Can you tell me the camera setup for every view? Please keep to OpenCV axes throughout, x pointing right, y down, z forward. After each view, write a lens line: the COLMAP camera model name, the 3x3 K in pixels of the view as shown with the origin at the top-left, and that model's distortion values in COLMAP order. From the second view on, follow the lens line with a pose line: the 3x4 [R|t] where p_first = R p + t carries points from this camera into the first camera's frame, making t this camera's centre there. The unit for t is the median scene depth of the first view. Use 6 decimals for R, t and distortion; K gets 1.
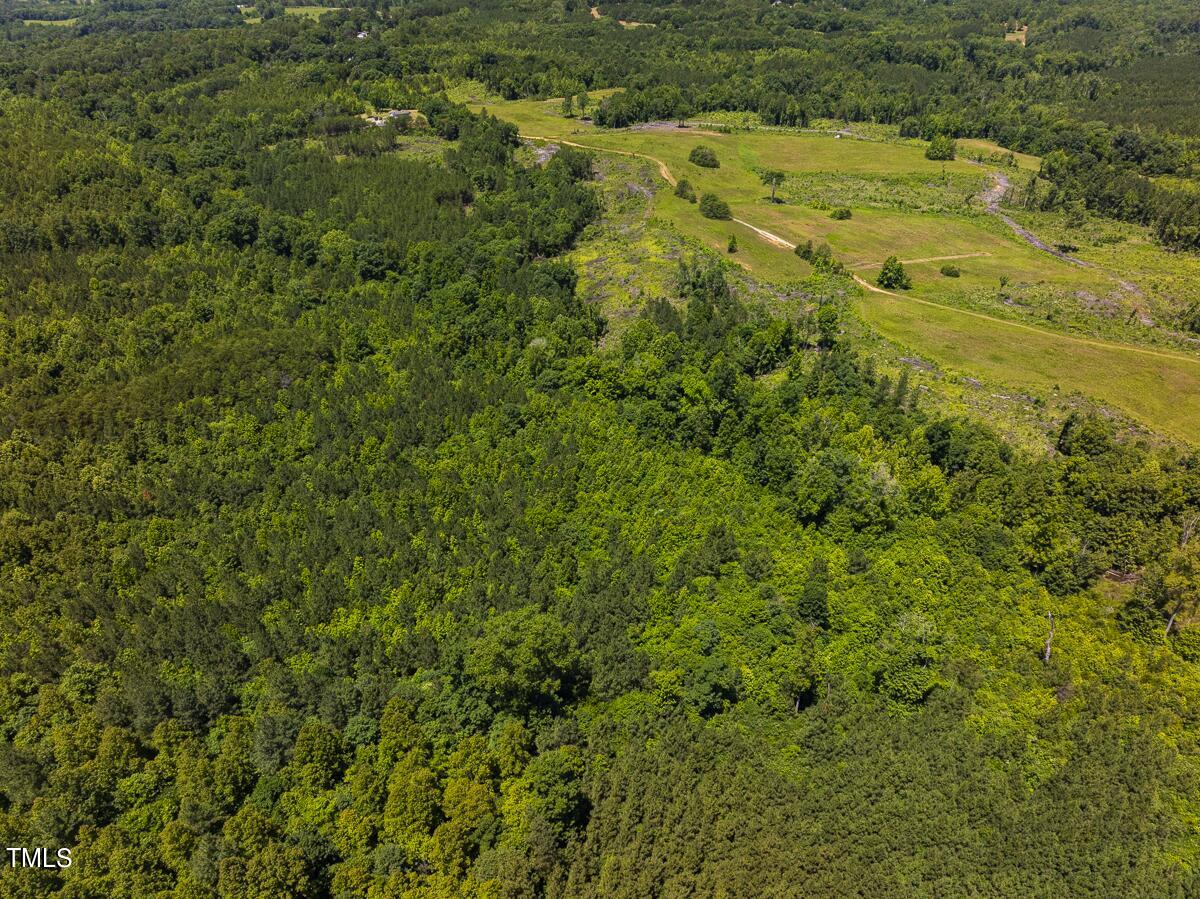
lens RADIAL K [[894.8, 0, 600.0], [0, 894.8, 449.5], [0, 0, 1]] dist [-0.032186, 0.033496]
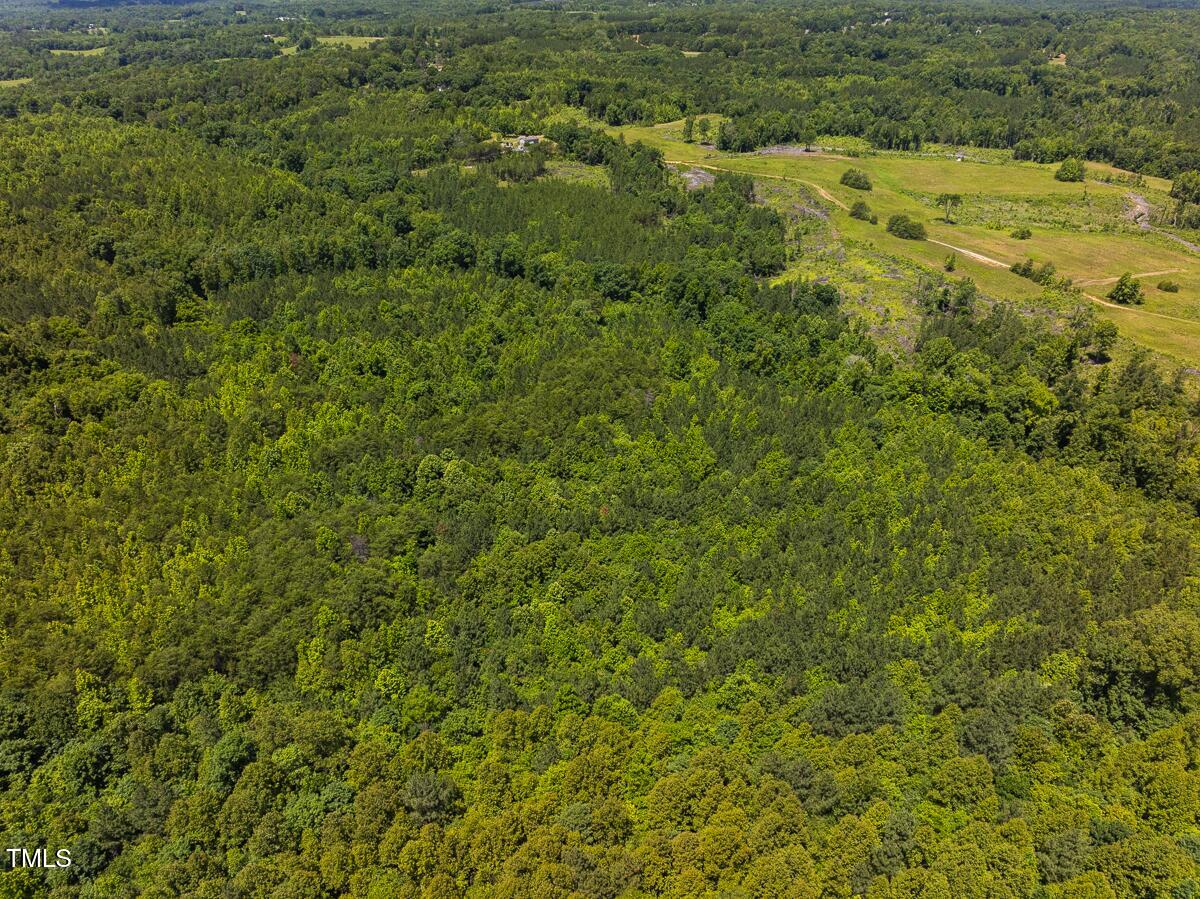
lens RADIAL K [[894.8, 0, 600.0], [0, 894.8, 449.5], [0, 0, 1]] dist [-0.032186, 0.033496]
pose [[0.999256, -0.017386, 0.034417, -0.203782], [0.018311, 0.999474, -0.026749, 0.003043], [-0.033934, 0.027359, 0.999050, -0.003059]]
